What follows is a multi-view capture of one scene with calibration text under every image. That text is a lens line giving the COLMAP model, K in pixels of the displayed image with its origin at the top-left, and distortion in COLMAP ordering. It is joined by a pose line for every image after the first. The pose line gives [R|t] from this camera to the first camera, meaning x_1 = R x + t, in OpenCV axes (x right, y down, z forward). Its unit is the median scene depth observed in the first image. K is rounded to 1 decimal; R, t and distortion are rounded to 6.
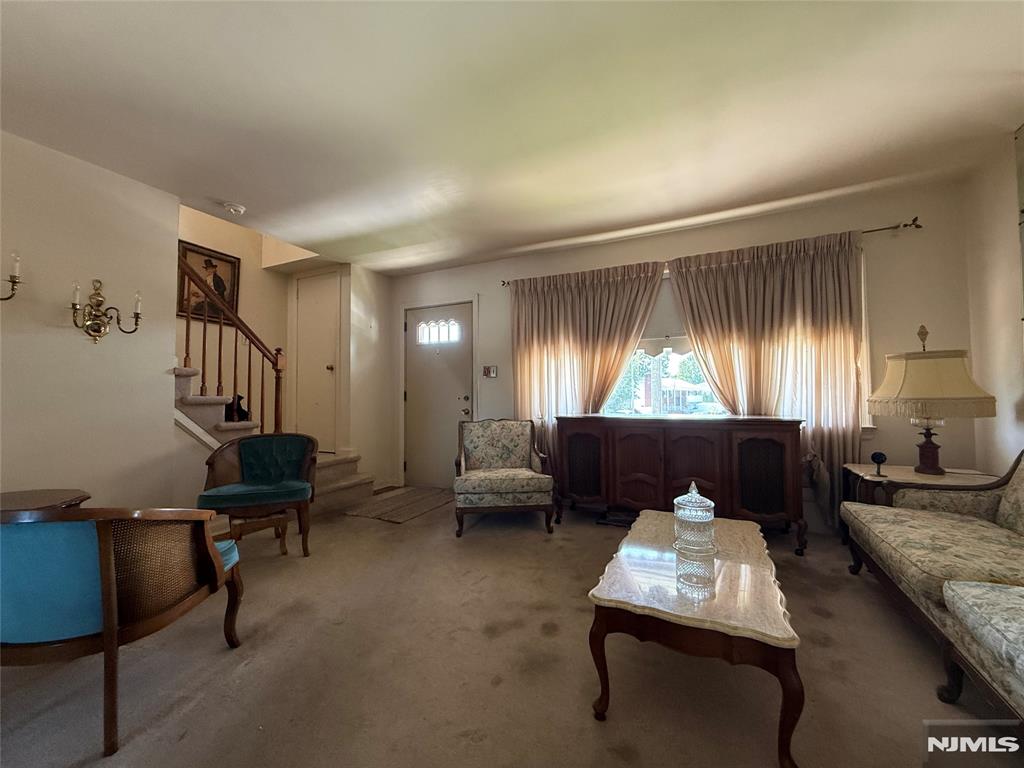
lens RADIAL K [[408.0, 0, 509.1], [0, 408.0, 382.6], [0, 0, 1]] dist [0.000061, 0.000009]
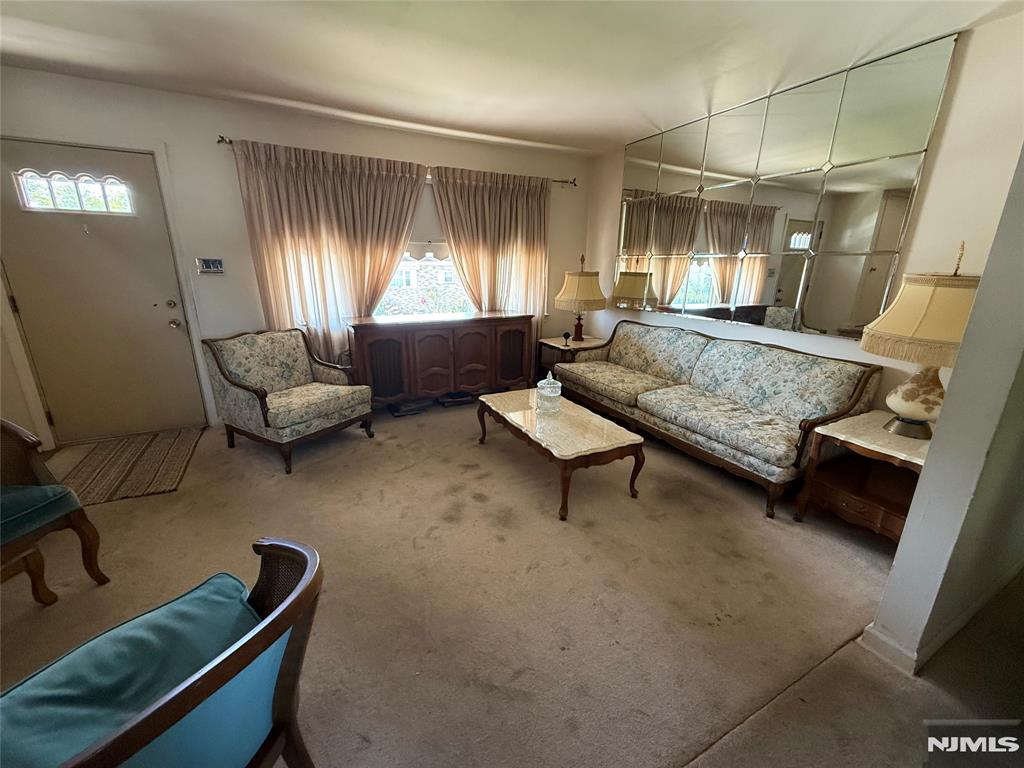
lens RADIAL K [[408.0, 0, 509.1], [0, 408.0, 382.6], [0, 0, 1]] dist [0.000061, 0.000009]
pose [[0.595239, -0.205395, 0.776855, -0.447175], [-0.040365, 0.957917, 0.284195, -0.075697], [-0.802534, -0.200521, 0.561898, 0.142422]]
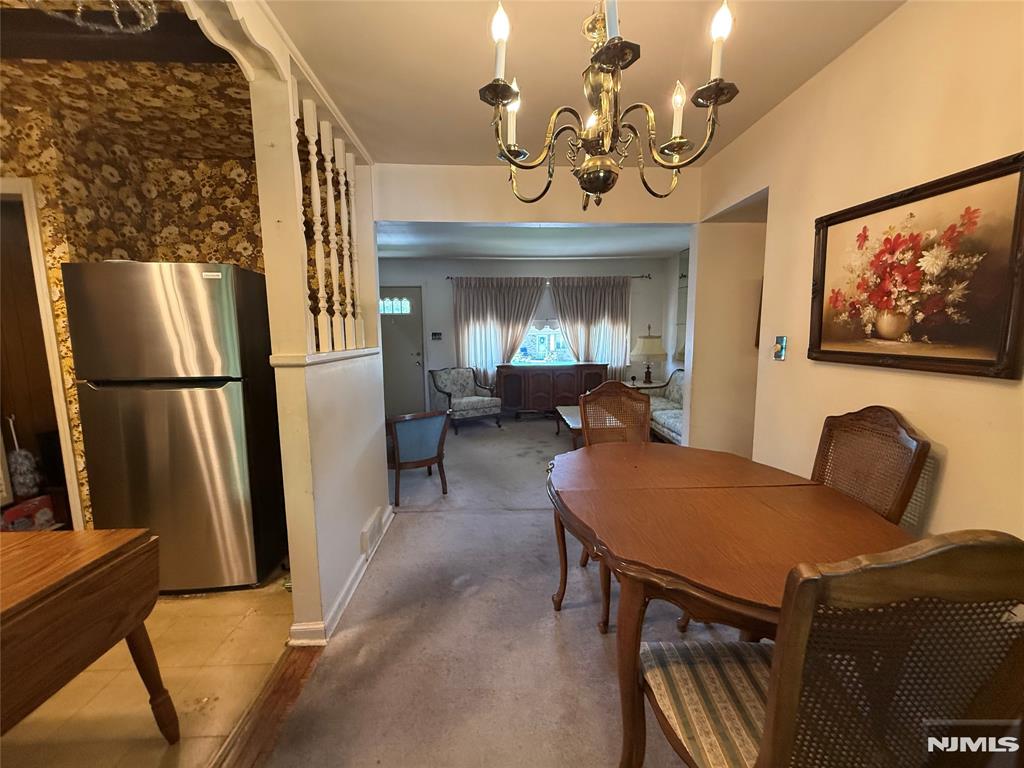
lens RADIAL K [[408.0, 0, 509.1], [0, 408.0, 382.6], [0, 0, 1]] dist [0.000061, 0.000009]
pose [[0.877400, -0.059808, 0.476017, -0.700217], [-0.012780, 0.988933, 0.147810, -0.109377], [-0.479589, -0.135772, 0.866926, -0.589140]]
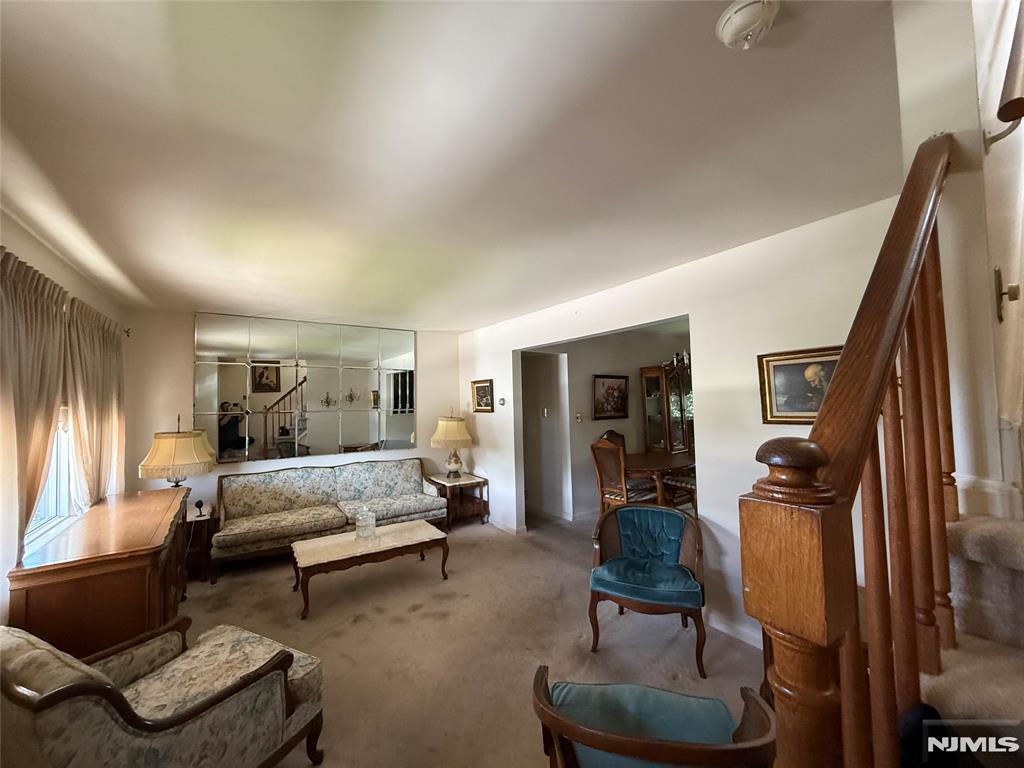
lens RADIAL K [[408.0, 0, 509.1], [0, 408.0, 382.6], [0, 0, 1]] dist [0.000061, 0.000009]
pose [[-0.861854, 0.041659, 0.505443, -0.619743], [0.009752, 0.997798, -0.065611, -0.110722], [-0.507063, -0.051618, -0.860362, 1.278763]]
